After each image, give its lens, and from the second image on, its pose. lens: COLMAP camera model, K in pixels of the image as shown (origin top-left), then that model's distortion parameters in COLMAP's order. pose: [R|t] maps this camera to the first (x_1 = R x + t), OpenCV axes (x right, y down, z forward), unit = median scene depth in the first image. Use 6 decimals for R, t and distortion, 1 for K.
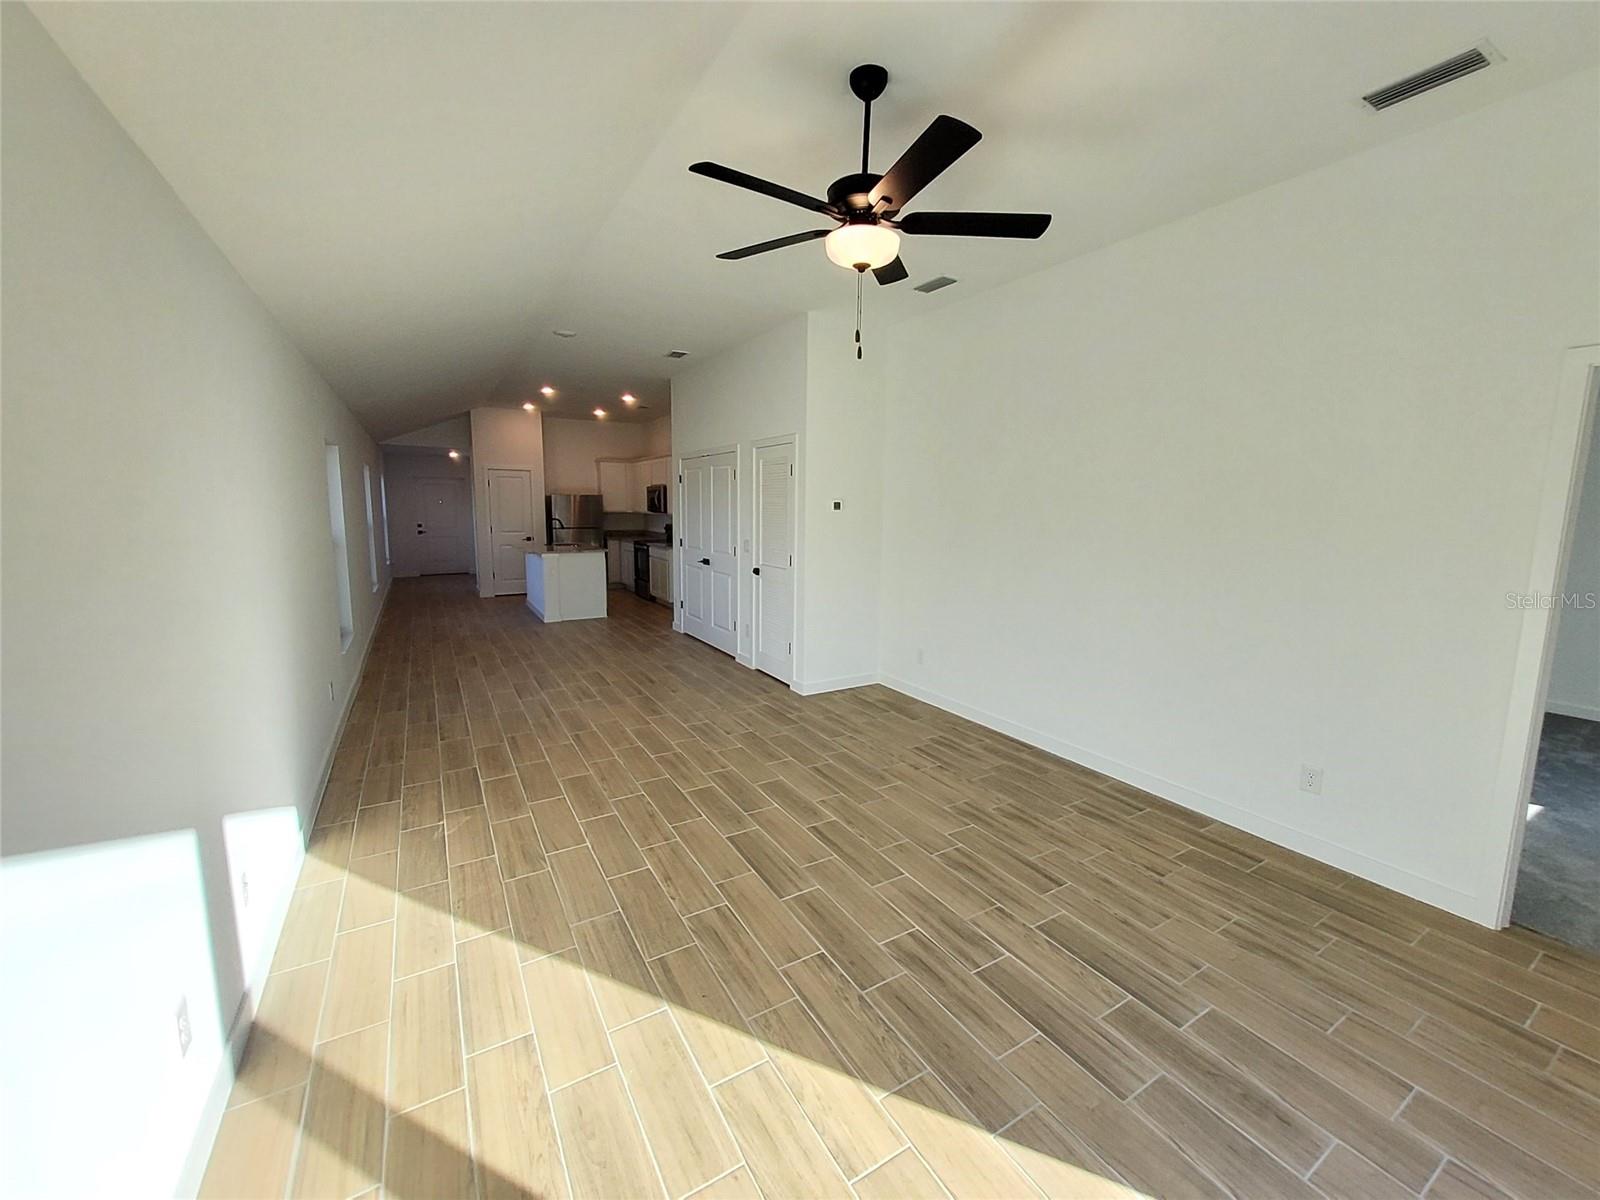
lens RADIAL K [[631.2, 0, 808.8], [0, 631.2, 588.9], [0, 0, 1]] dist [0.002271, -0.003344]
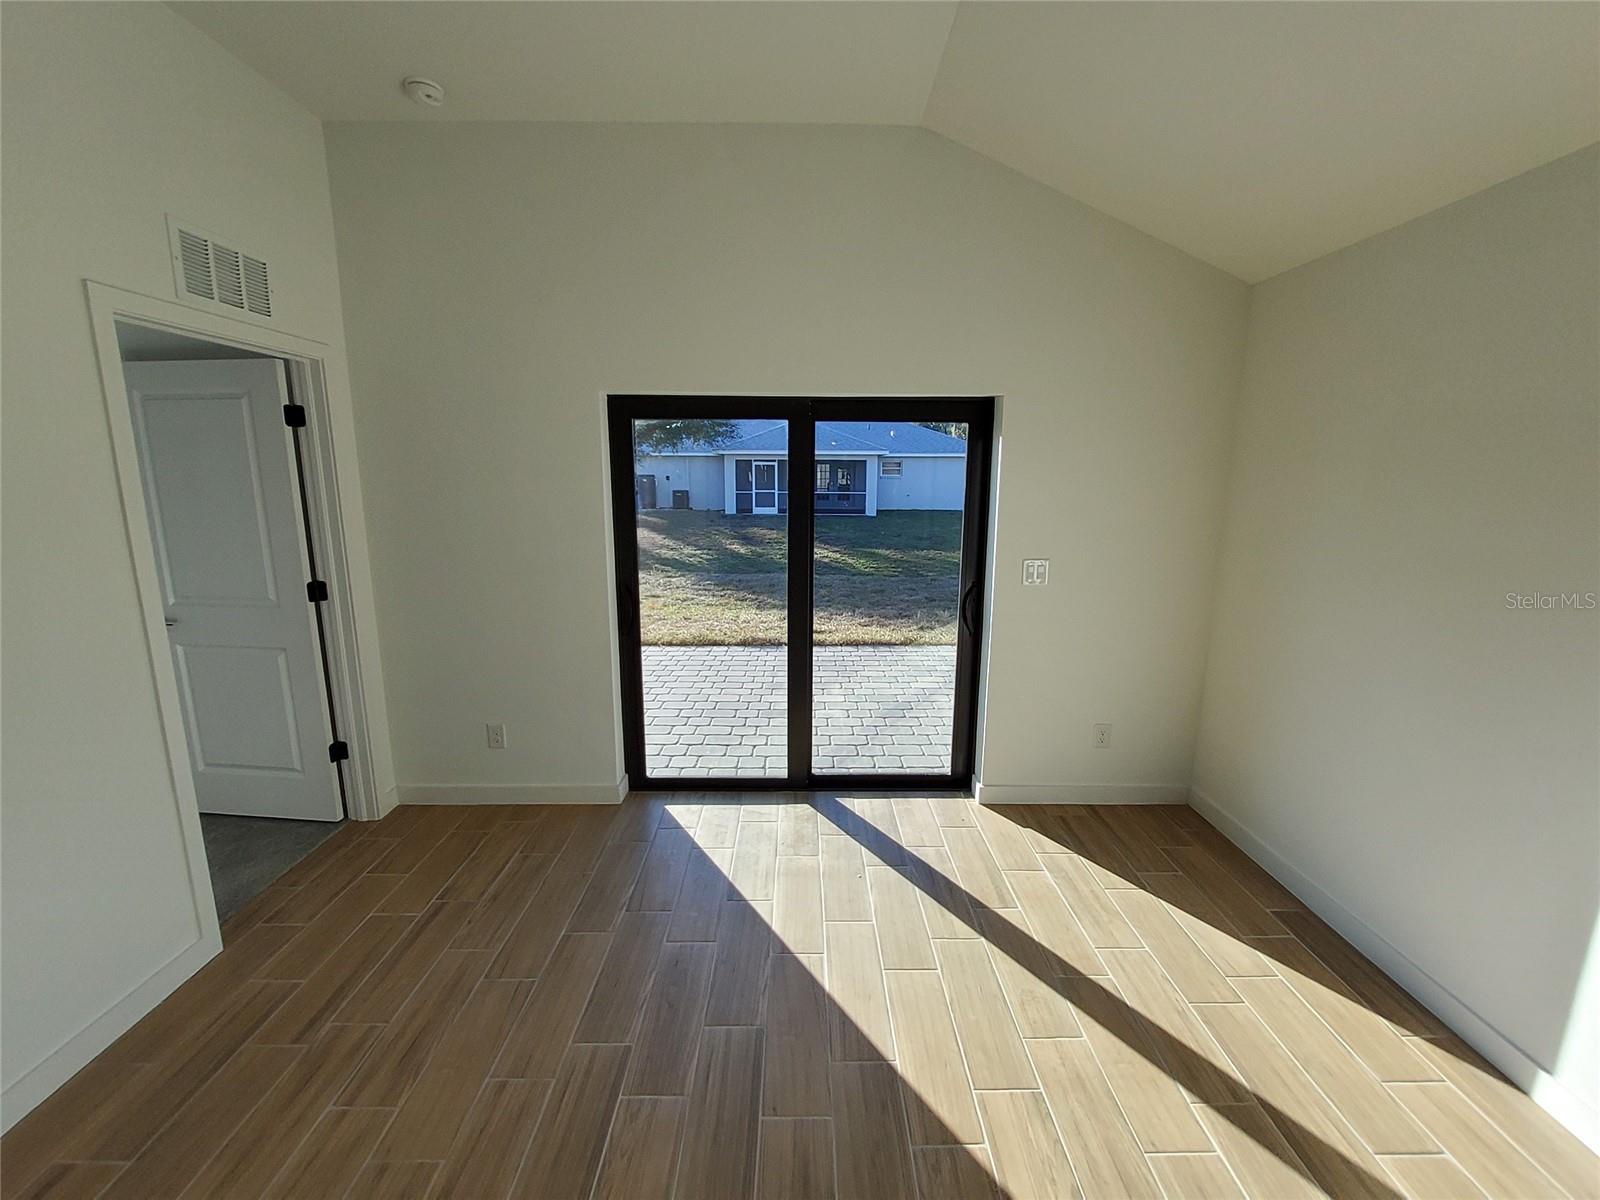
lens RADIAL K [[631.2, 0, 803.7], [0, 631.2, 593.6], [0, 0, 1]] dist [0.002271, -0.003344]
pose [[-0.858084, -0.112624, 0.501007, -0.009426], [0.052504, 0.951297, 0.303773, -0.071027], [-0.510819, 0.286967, -0.810379, 0.463830]]
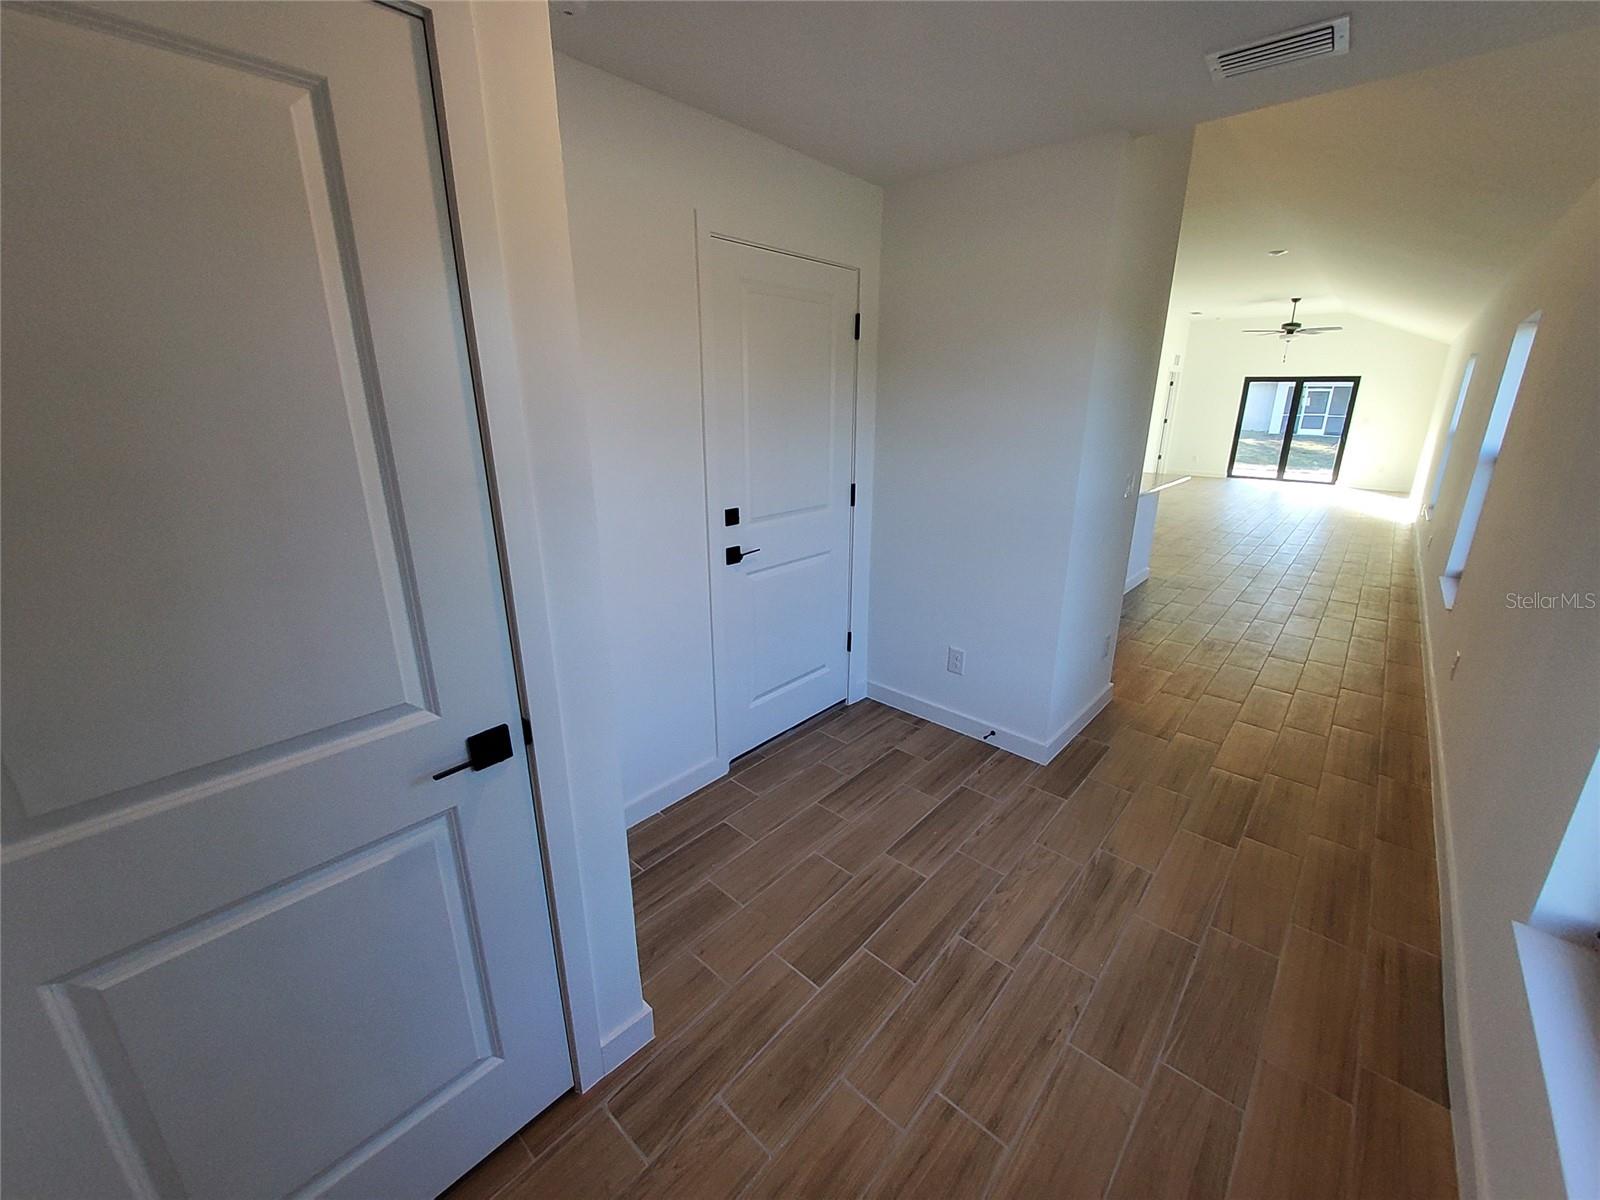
lens RADIAL K [[631.2, 0, 824.4], [0, 631.2, 579.3], [0, 0, 1]] dist [0.002271, -0.003344]
pose [[-0.301518, -0.280758, 0.911187, -1.296272], [0.114417, 0.938103, 0.326913, -0.291394], [-0.946570, 0.202826, -0.250732, 2.085965]]
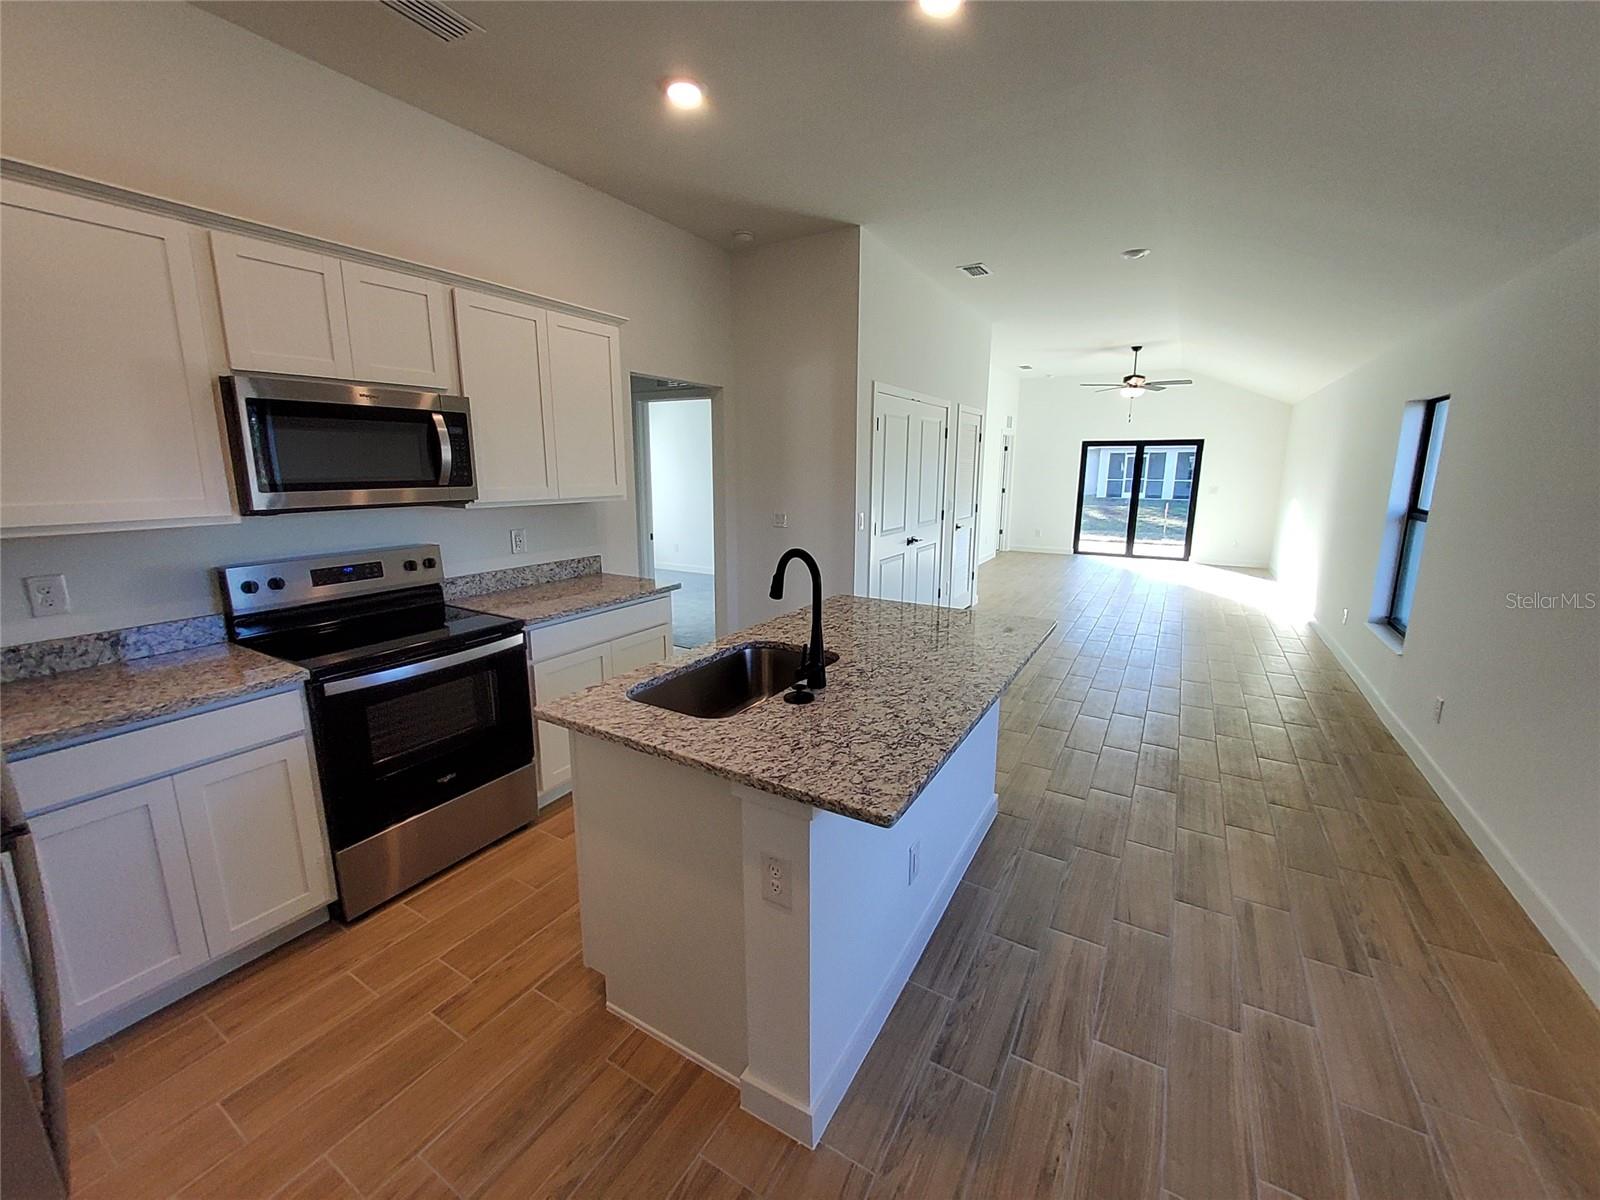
lens RADIAL K [[631.2, 0, 808.5], [0, 631.2, 590.0], [0, 0, 1]] dist [0.002271, -0.003344]
pose [[-0.475183, -0.184759, 0.860271, -0.897612], [0.108755, 0.957876, 0.265794, -0.235480], [-0.873140, 0.219859, -0.435072, 1.689847]]
